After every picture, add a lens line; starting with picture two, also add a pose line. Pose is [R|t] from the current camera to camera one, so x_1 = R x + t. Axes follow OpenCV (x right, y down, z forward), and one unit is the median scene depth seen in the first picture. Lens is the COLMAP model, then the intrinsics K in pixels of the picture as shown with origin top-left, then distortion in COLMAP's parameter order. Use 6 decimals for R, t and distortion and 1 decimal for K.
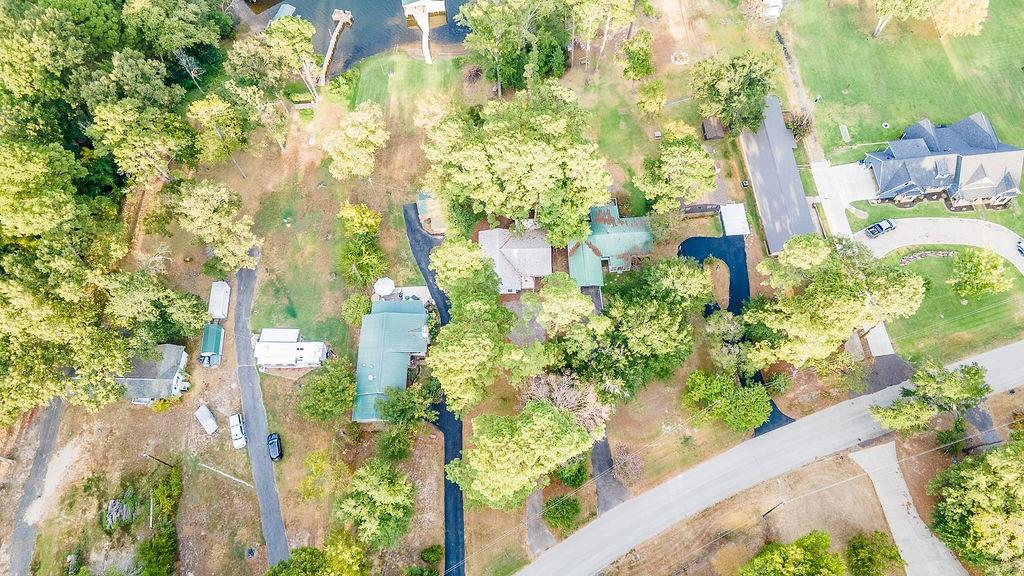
lens RADIAL K [[740.4, 0, 519.4], [0, 740.4, 290.4], [0, 0, 1]] dist [0.028221, 0.025078]
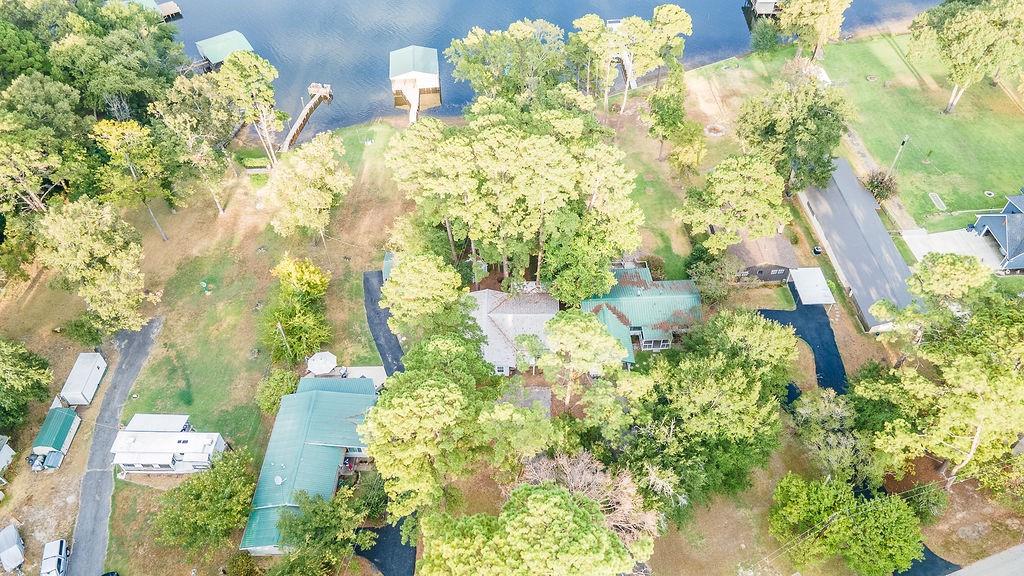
lens RADIAL K [[741.3, 0, 517.3], [0, 741.3, 291.6], [0, 0, 1]] dist [0.009928, 0.062526]
pose [[0.999653, 0.023656, -0.011619, 0.009805], [-0.026061, 0.952942, -0.302032, 0.137737], [0.003927, 0.302230, 0.953227, 0.304907]]
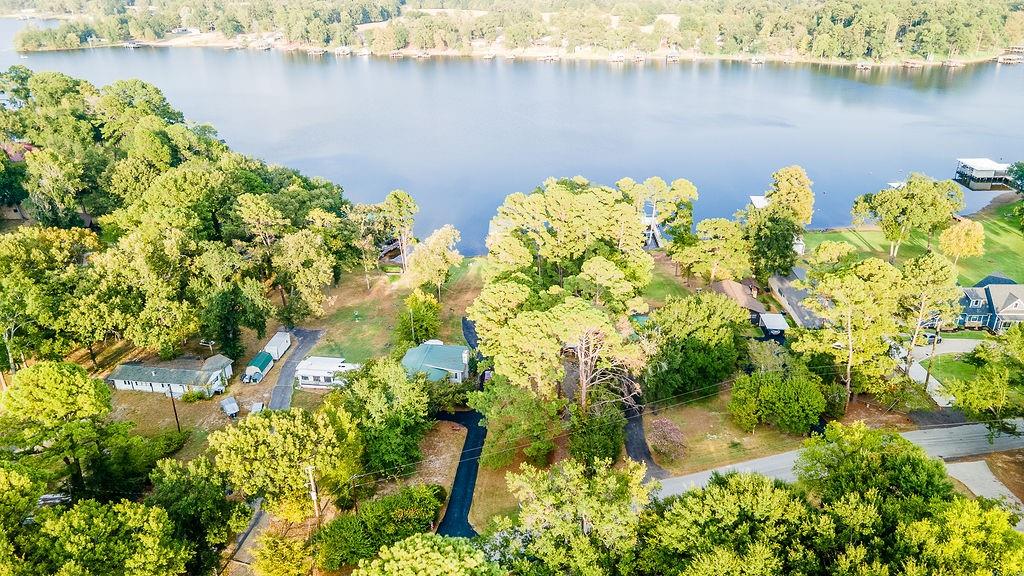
lens RADIAL K [[750.5, 0, 518.2], [0, 750.5, 280.2], [0, 0, 1]] dist [0.003499, 0.075988]
pose [[0.991365, 0.060515, -0.116333, 0.052368], [-0.123321, 0.731848, -0.670217, 0.617739], [0.044580, 0.678776, 0.732991, 0.171904]]
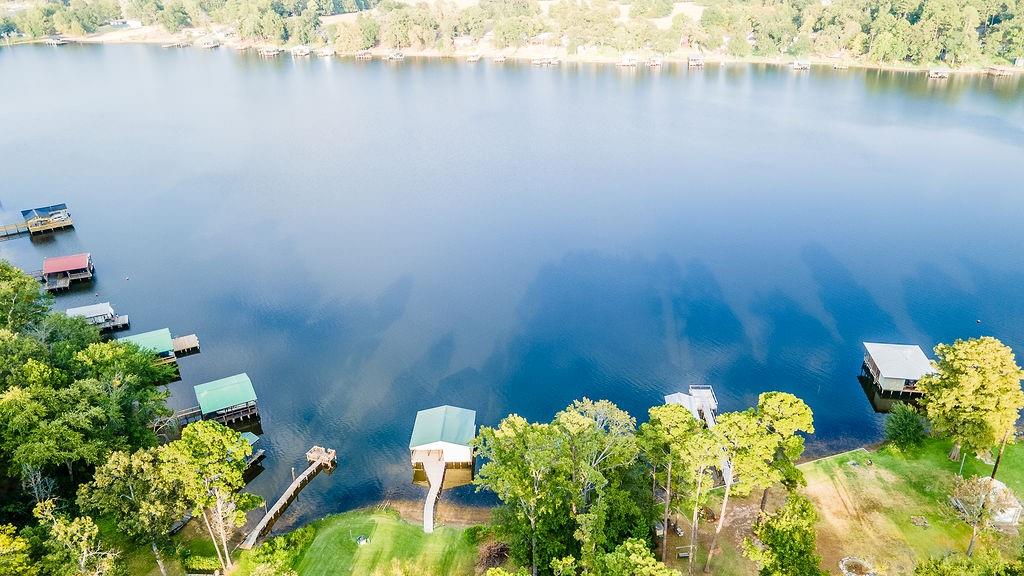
lens RADIAL K [[740.4, 0, 519.4], [0, 740.4, 290.4], [0, 0, 1]] dist [0.028221, 0.025078]
pose [[0.990763, 0.066077, -0.118419, 0.016045], [-0.127148, 0.756255, -0.641804, -0.084459], [0.047146, 0.650932, 0.757671, 0.486280]]
